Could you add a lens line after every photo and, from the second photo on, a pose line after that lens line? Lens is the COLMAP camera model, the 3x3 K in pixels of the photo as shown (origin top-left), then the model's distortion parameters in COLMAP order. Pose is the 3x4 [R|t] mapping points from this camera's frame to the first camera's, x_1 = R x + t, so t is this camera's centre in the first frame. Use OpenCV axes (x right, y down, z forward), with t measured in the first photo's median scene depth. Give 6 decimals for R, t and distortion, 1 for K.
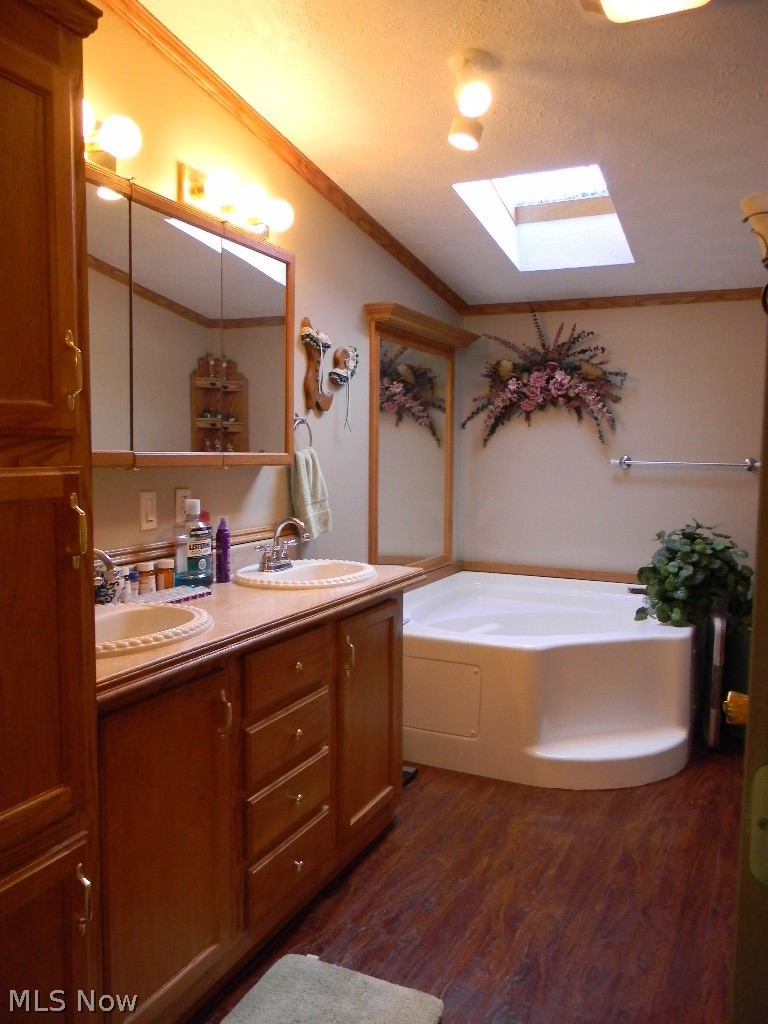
lens RADIAL K [[822.8, 0, 385.0], [0, 822.8, 515.7], [0, 0, 1]] dist [0.013096, -0.012423]
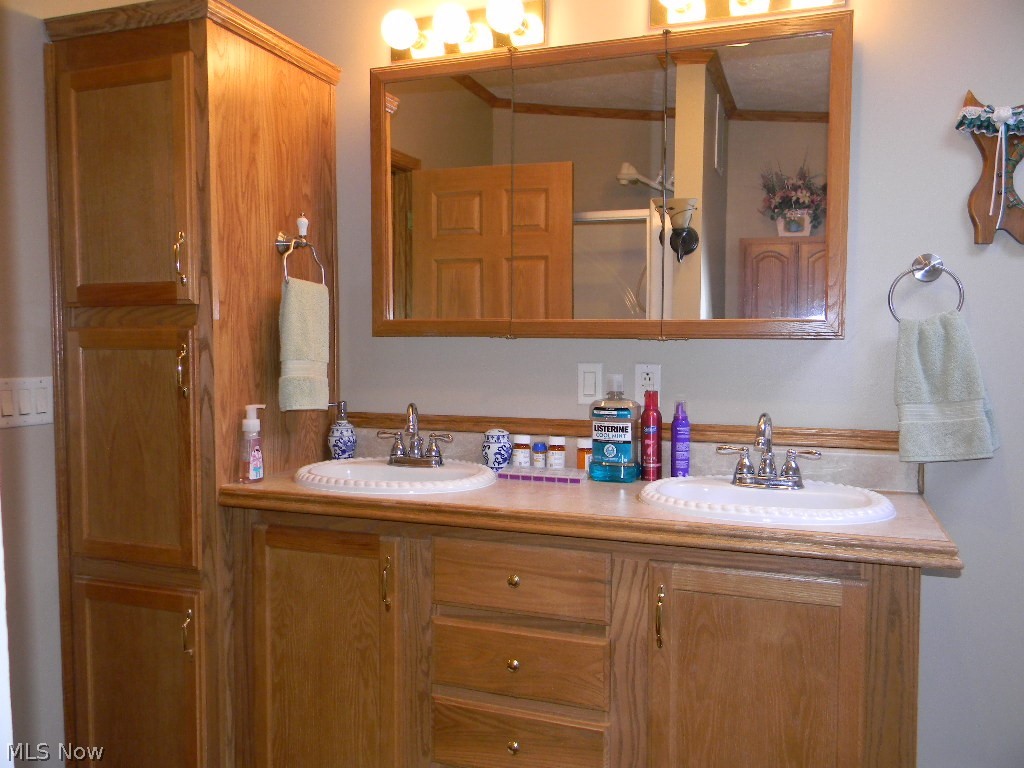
lens RADIAL K [[822.8, 0, 510.4], [0, 822.8, 376.2], [0, 0, 1]] dist [0.013096, -0.012423]
pose [[0.070033, 0.040940, -0.996704, 0.486852], [-0.083848, 0.995863, 0.035014, -0.030603], [0.994015, 0.081119, 0.073176, 0.652606]]
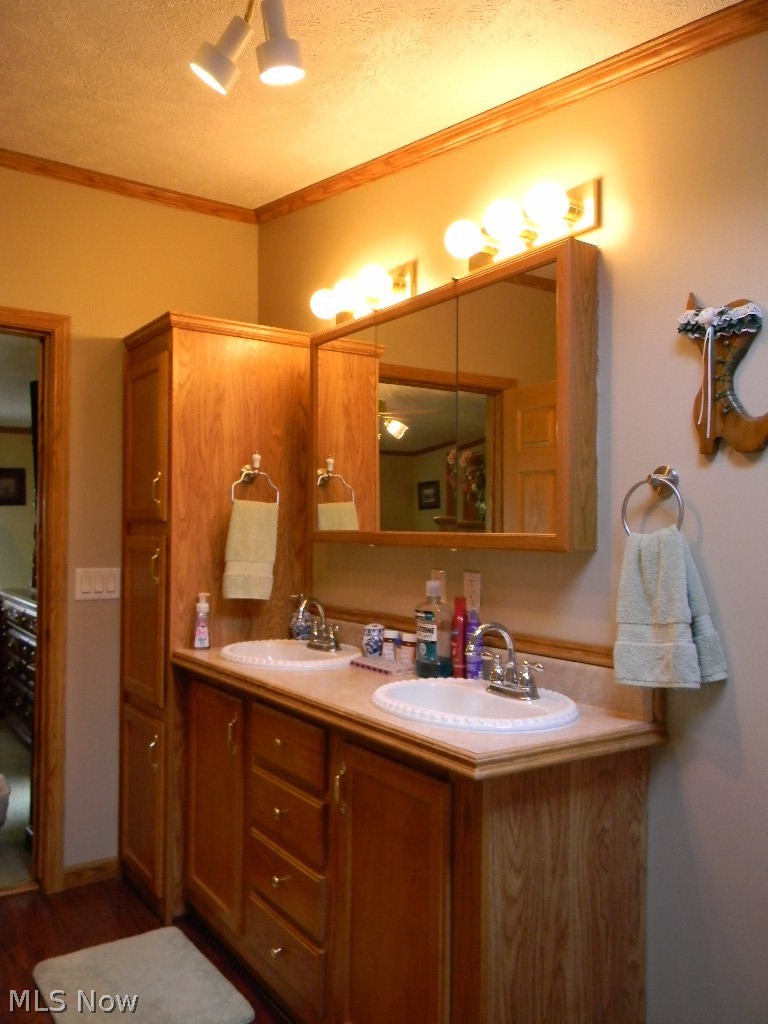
lens RADIAL K [[822.8, 0, 386.6], [0, 822.8, 521.3], [0, 0, 1]] dist [0.013096, -0.012423]
pose [[-0.517649, -0.022284, -0.855303, 0.491952], [-0.081848, 0.996366, 0.023577, -0.085174], [0.851669, 0.082209, -0.517592, 1.141534]]
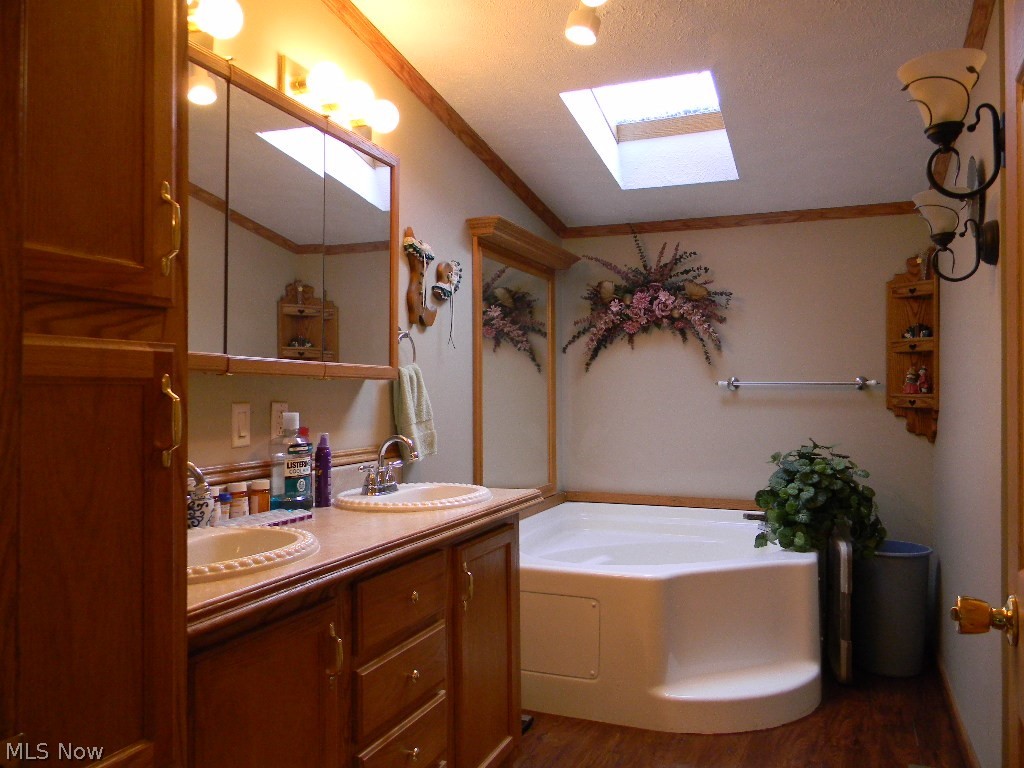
lens RADIAL K [[822.8, 0, 511.0], [0, 822.8, 380.9], [0, 0, 1]] dist [0.013096, -0.012423]
pose [[0.998292, -0.011567, 0.057258, -0.035229], [0.017045, 0.995222, -0.096137, 0.028741], [-0.055872, 0.096949, 0.993720, 0.070117]]
